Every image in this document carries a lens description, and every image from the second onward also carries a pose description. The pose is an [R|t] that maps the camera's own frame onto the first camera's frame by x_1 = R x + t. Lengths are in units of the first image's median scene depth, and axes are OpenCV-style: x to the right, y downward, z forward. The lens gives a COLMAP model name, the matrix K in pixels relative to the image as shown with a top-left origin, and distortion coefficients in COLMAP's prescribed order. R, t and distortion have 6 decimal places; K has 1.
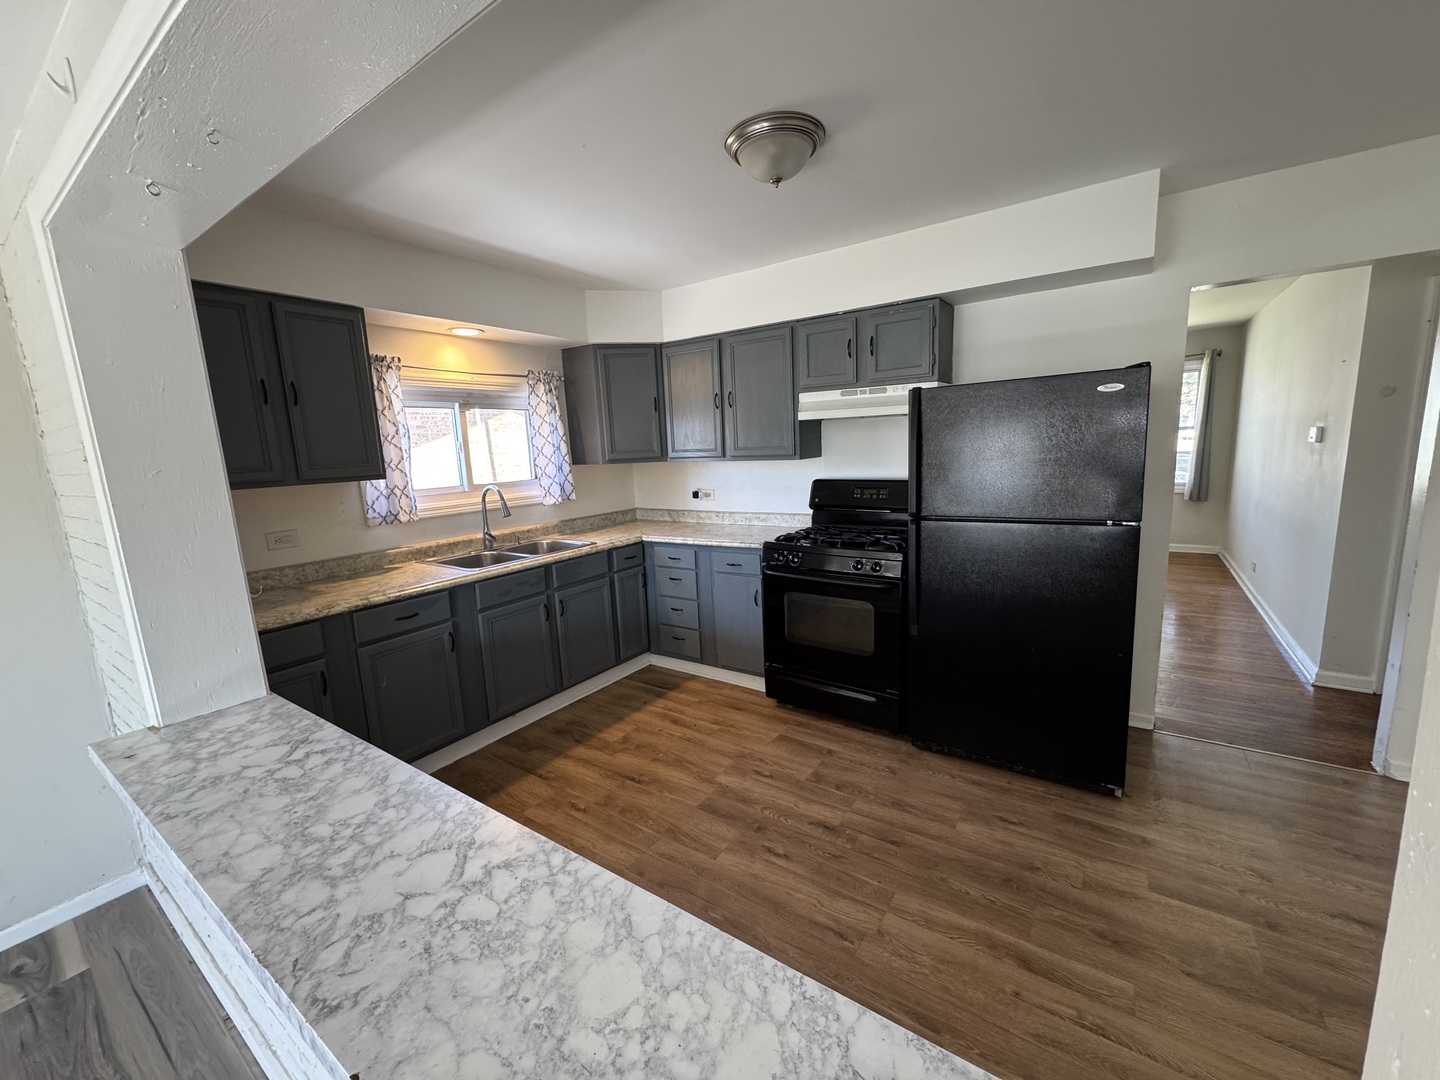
lens RADIAL K [[566.5, 0, 719.4], [0, 566.5, 542.7], [0, 0, 1]] dist [0.000002, -0.000095]
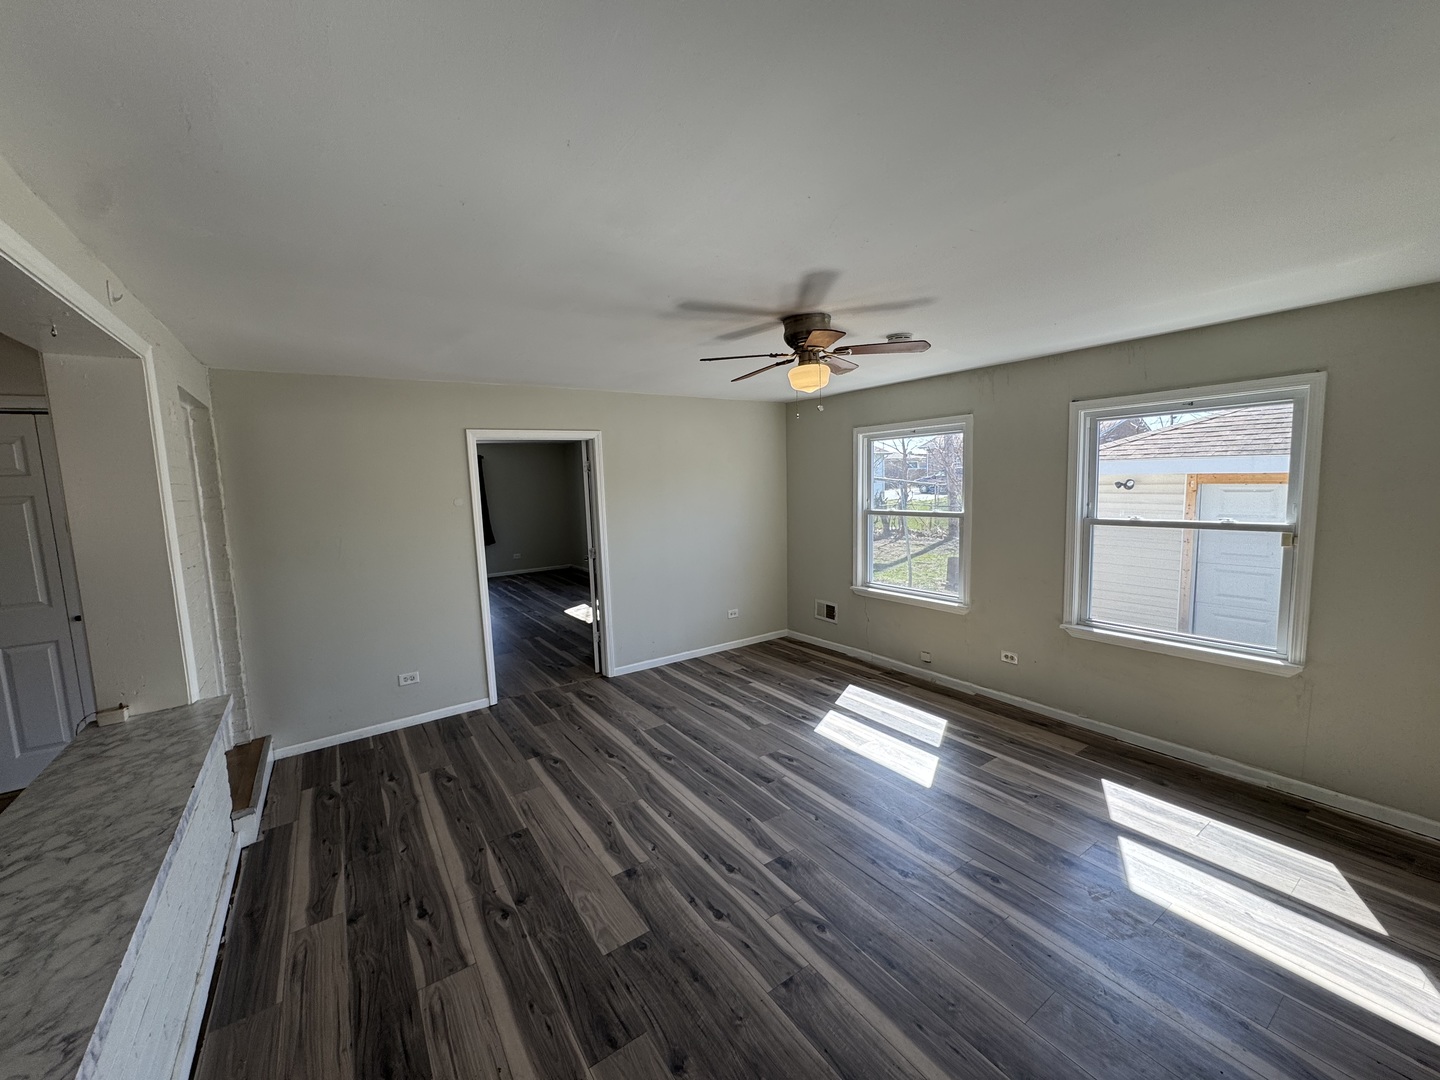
lens RADIAL K [[566.5, 0, 715.7], [0, 566.5, 548.3], [0, 0, 1]] dist [0.000002, -0.000095]
pose [[-0.931416, 0.033077, 0.362451, -1.148903], [0.139030, 0.952675, 0.270336, -0.109020], [-0.336356, 0.302187, -0.891935, 0.668711]]
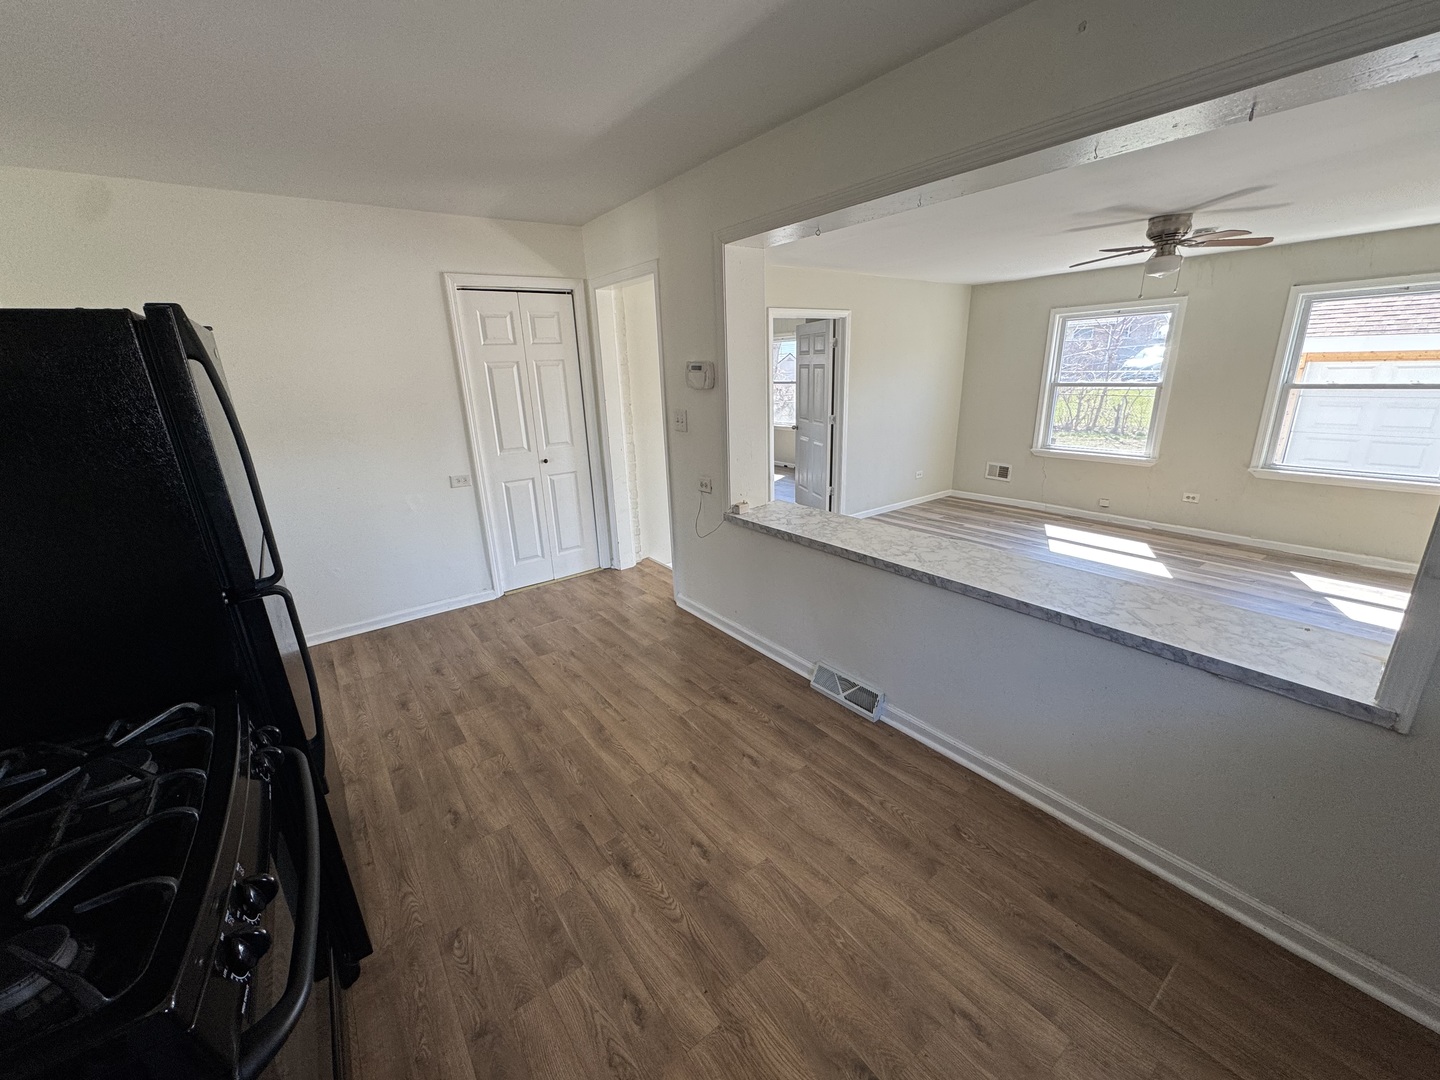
lens RADIAL K [[566.5, 0, 716.3], [0, 566.5, 545.9], [0, 0, 1]] dist [0.000002, -0.000095]
pose [[-0.943234, -0.025393, 0.331156, -0.216848], [0.132421, 0.885643, 0.445085, -0.291049], [-0.304588, 0.463671, -0.832007, 1.536880]]
